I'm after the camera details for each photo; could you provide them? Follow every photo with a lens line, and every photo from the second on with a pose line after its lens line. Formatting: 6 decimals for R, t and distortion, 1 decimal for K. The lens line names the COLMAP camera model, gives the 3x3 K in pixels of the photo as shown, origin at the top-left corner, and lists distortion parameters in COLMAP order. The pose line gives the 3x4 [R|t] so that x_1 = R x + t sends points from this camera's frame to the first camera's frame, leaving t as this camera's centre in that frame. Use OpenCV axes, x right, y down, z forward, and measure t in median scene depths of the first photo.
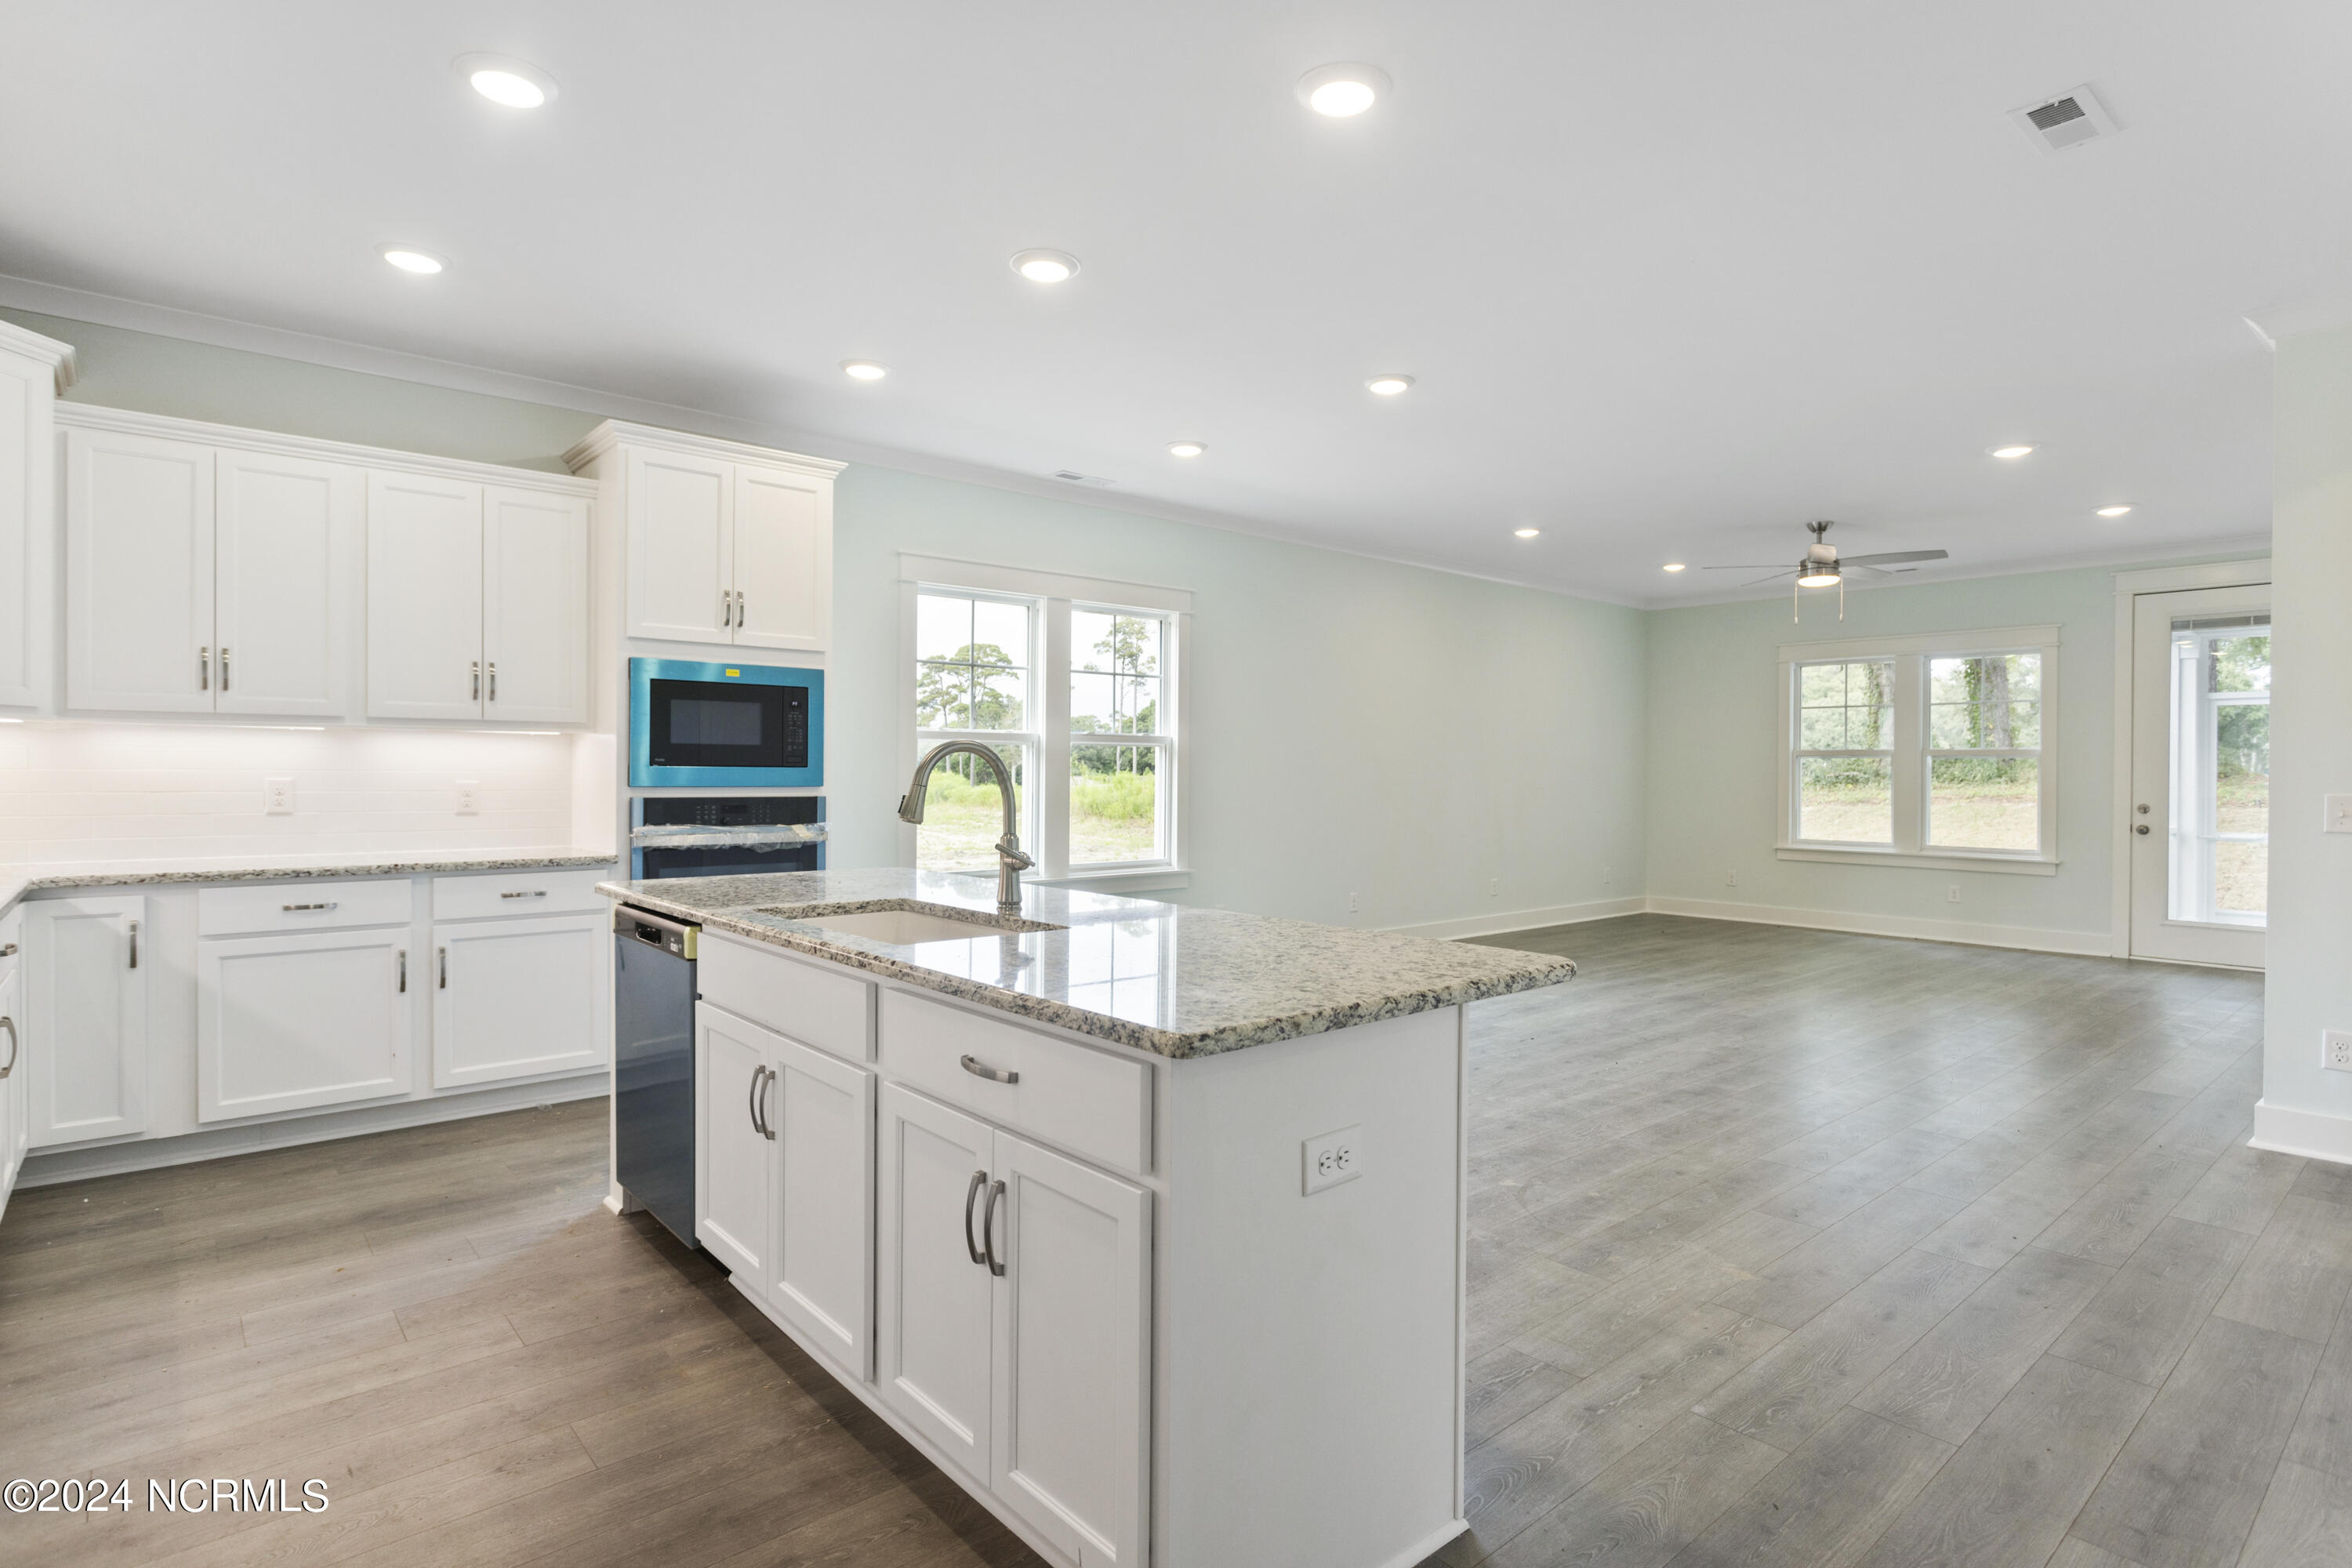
lens RADIAL K [[1177.8, 0, 1153.3], [0, 1177.8, 767.0], [0, 0, 1]] dist [-0.010572, 0.004977]
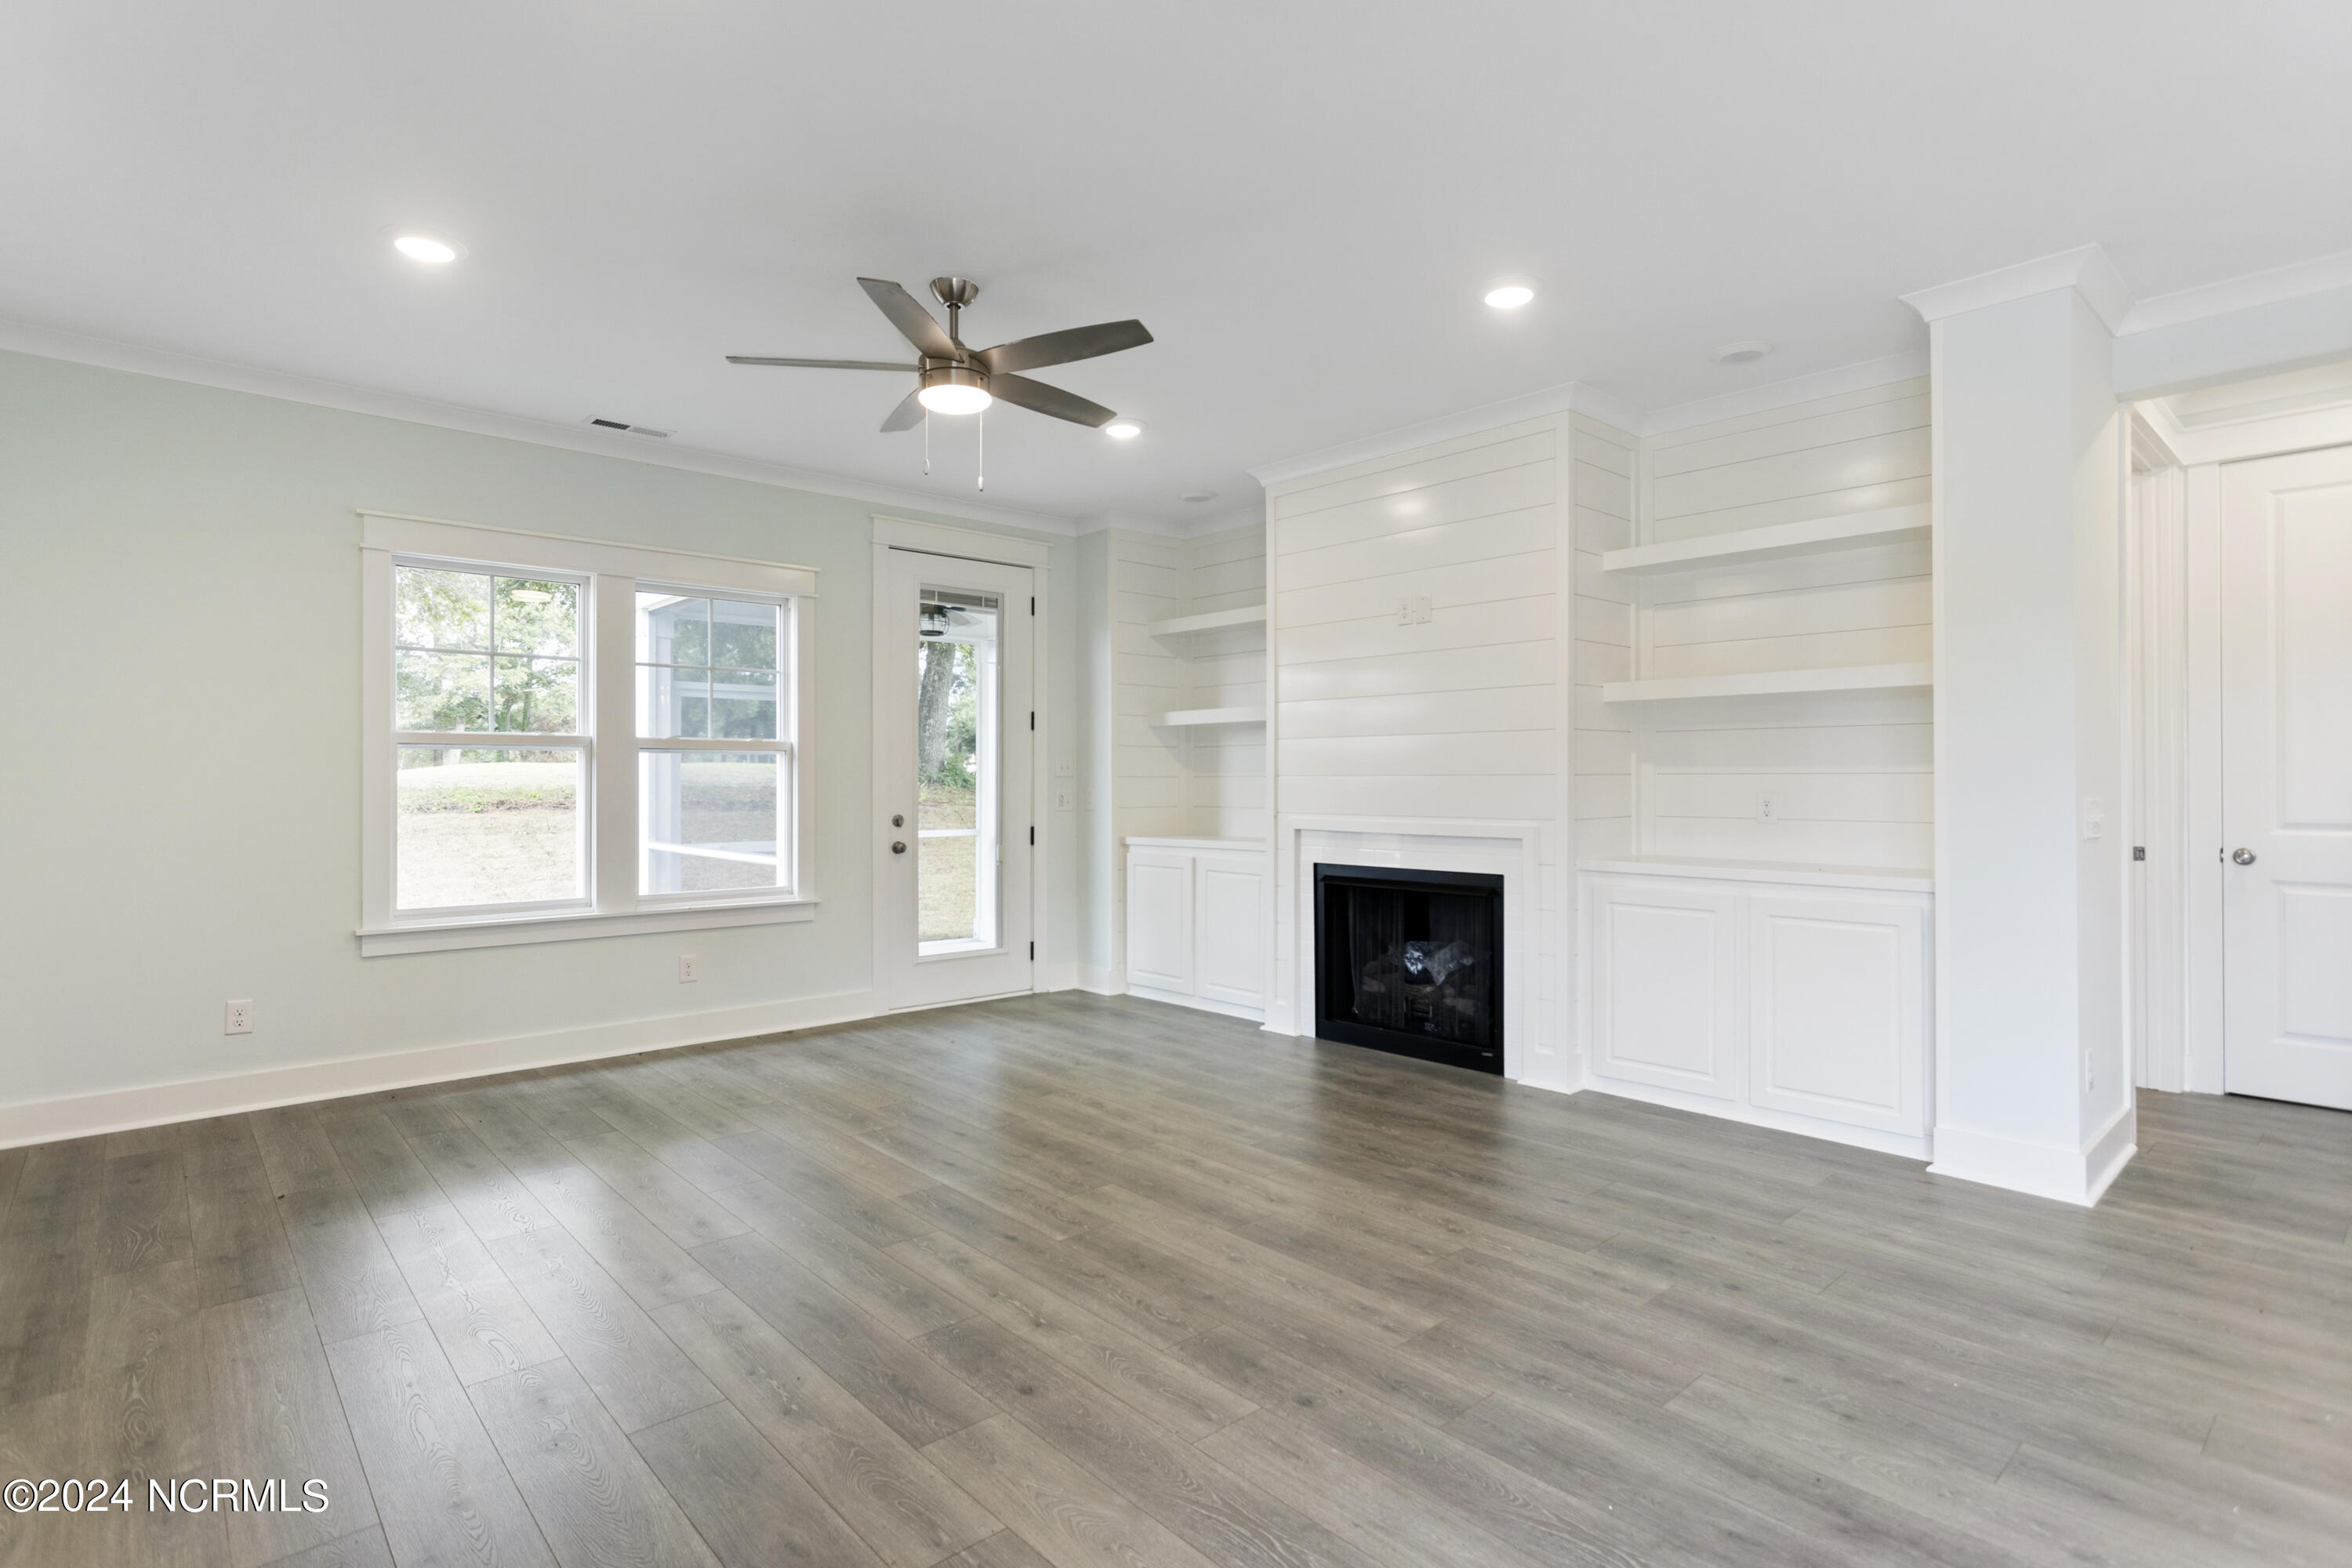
lens RADIAL K [[1177.8, 0, 1180.6], [0, 1177.8, 777.8], [0, 0, 1]] dist [-0.010572, 0.004977]
pose [[-0.042135, -0.005897, 0.999095, 0.050300], [-0.002999, 0.999979, 0.005775, 0.001530], [-0.999107, -0.002753, -0.042151, 0.853809]]
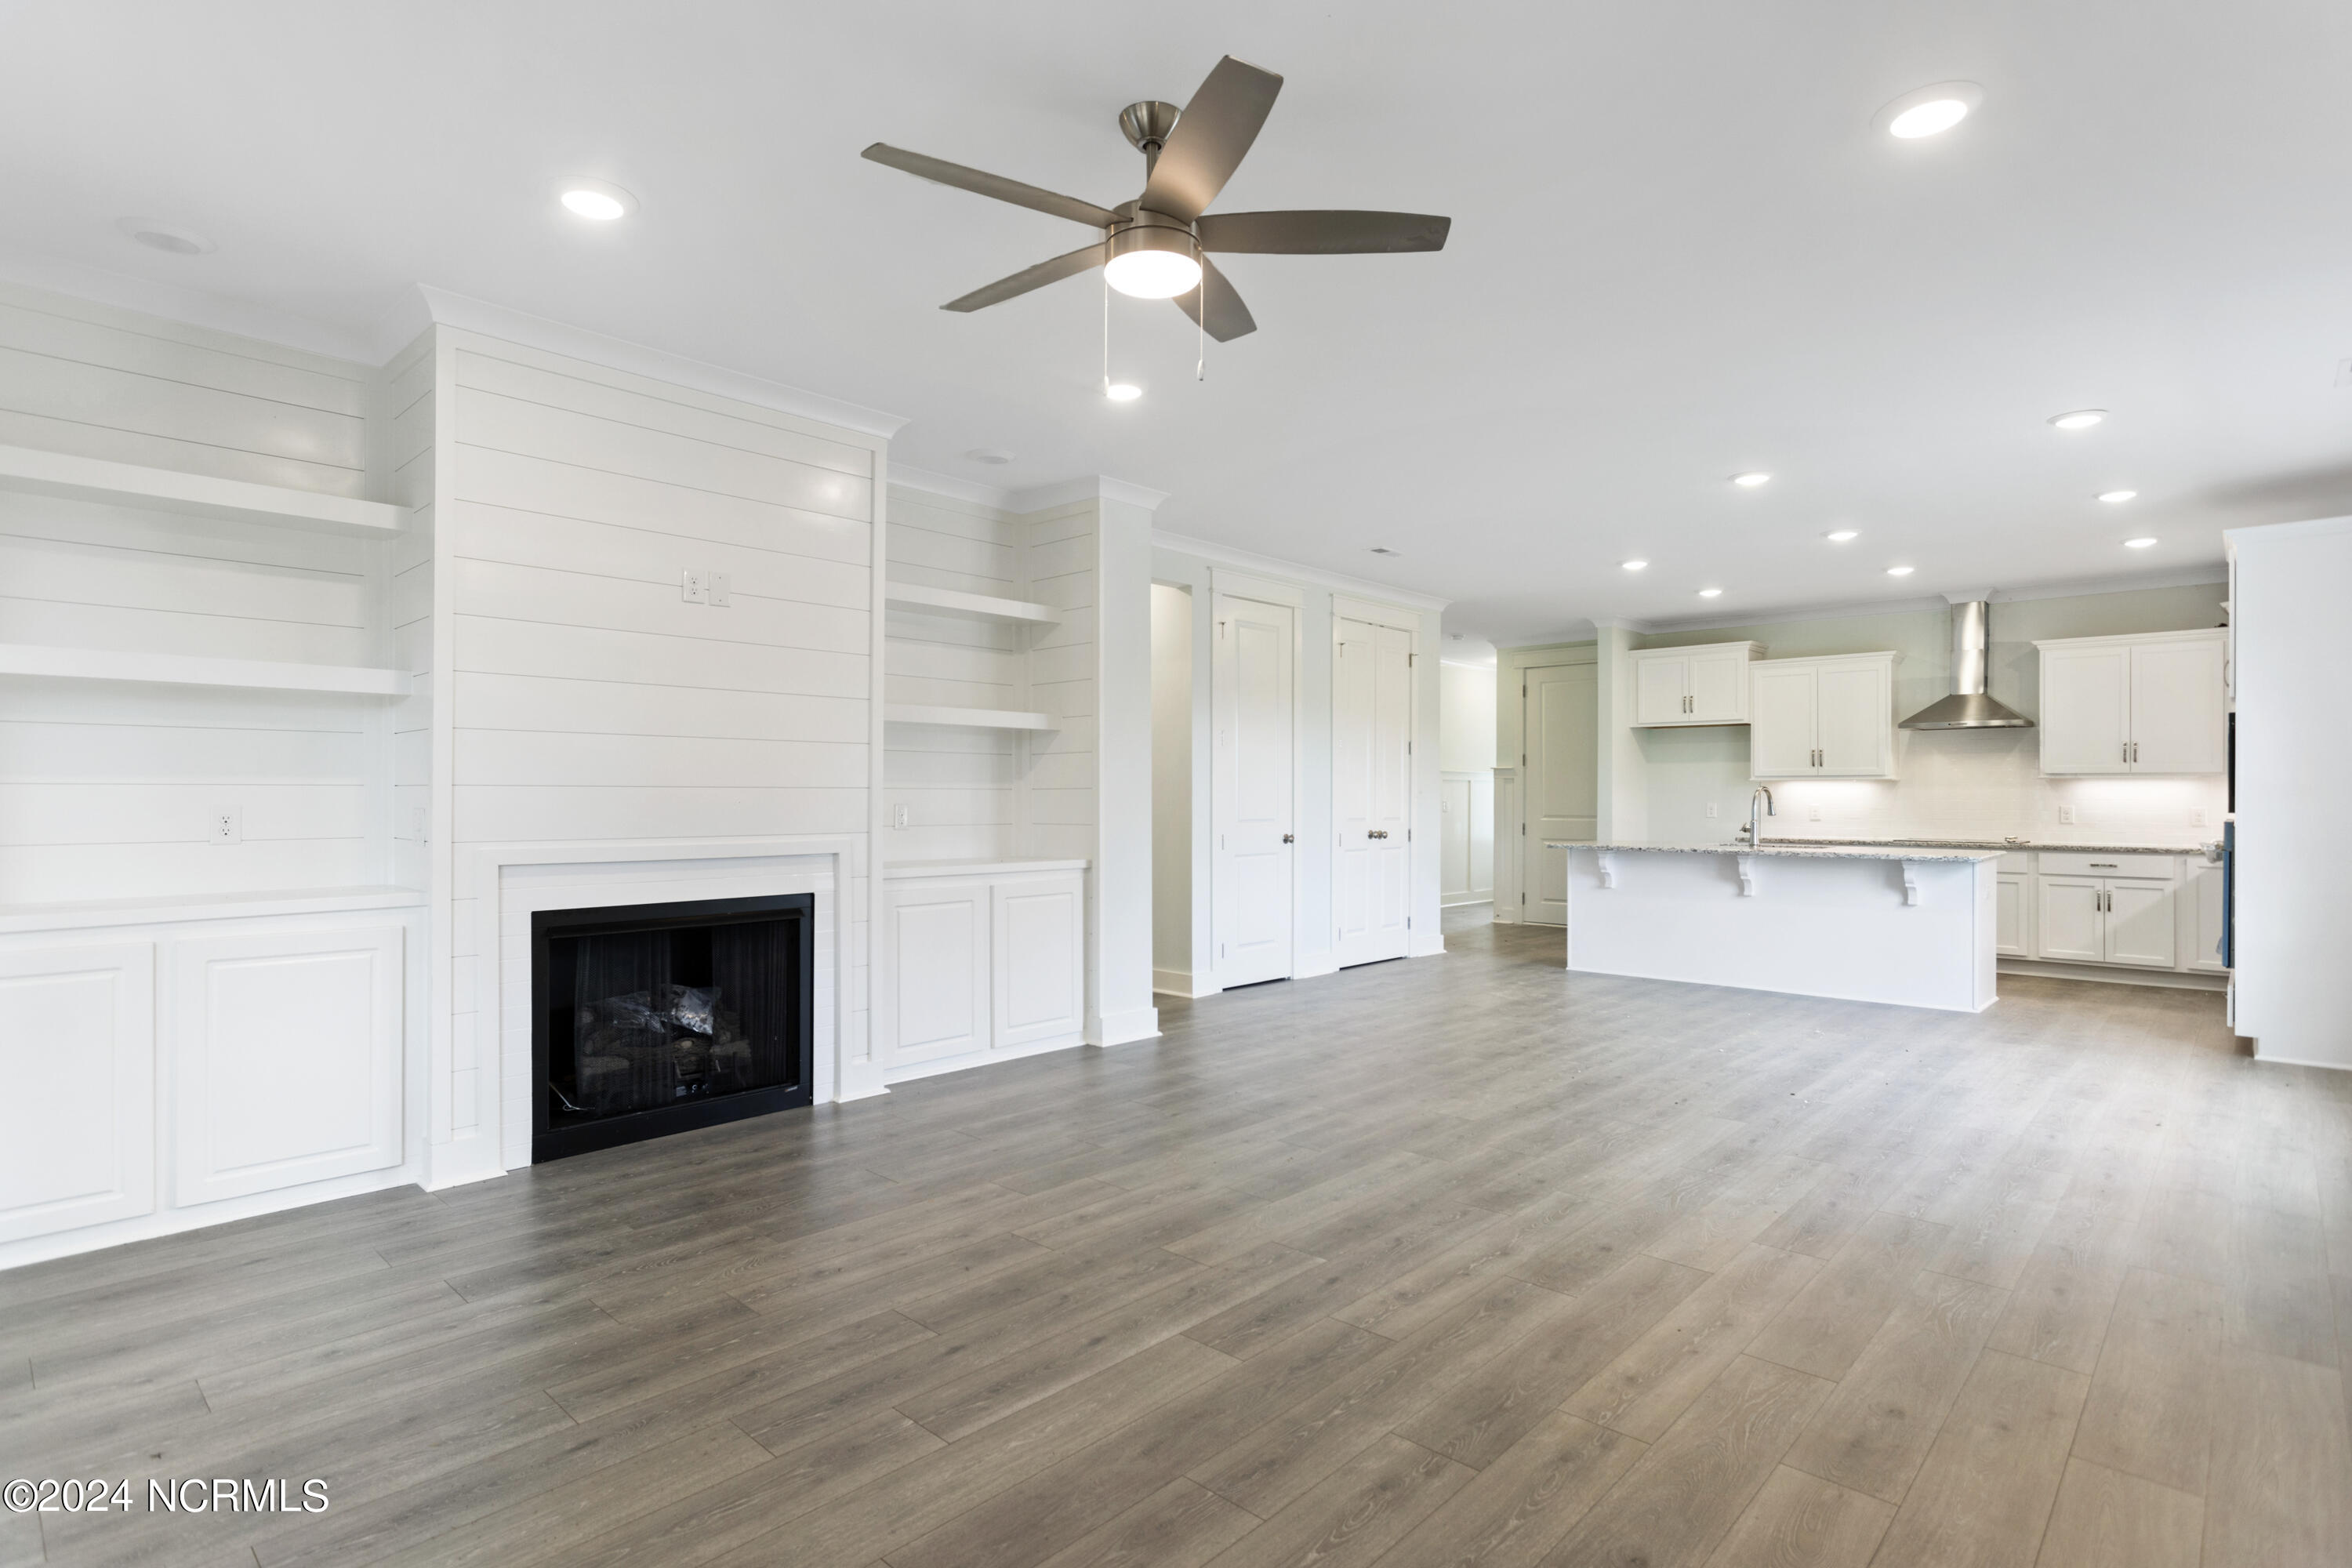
lens RADIAL K [[1177.8, 0, 1182.1], [0, 1177.8, 788.8], [0, 0, 1]] dist [-0.010572, 0.004977]
pose [[-0.990956, -0.010554, -0.133770, 0.561160], [-0.009306, 0.999907, -0.009949, 0.008053], [0.133863, -0.008614, -0.990962, 1.268958]]
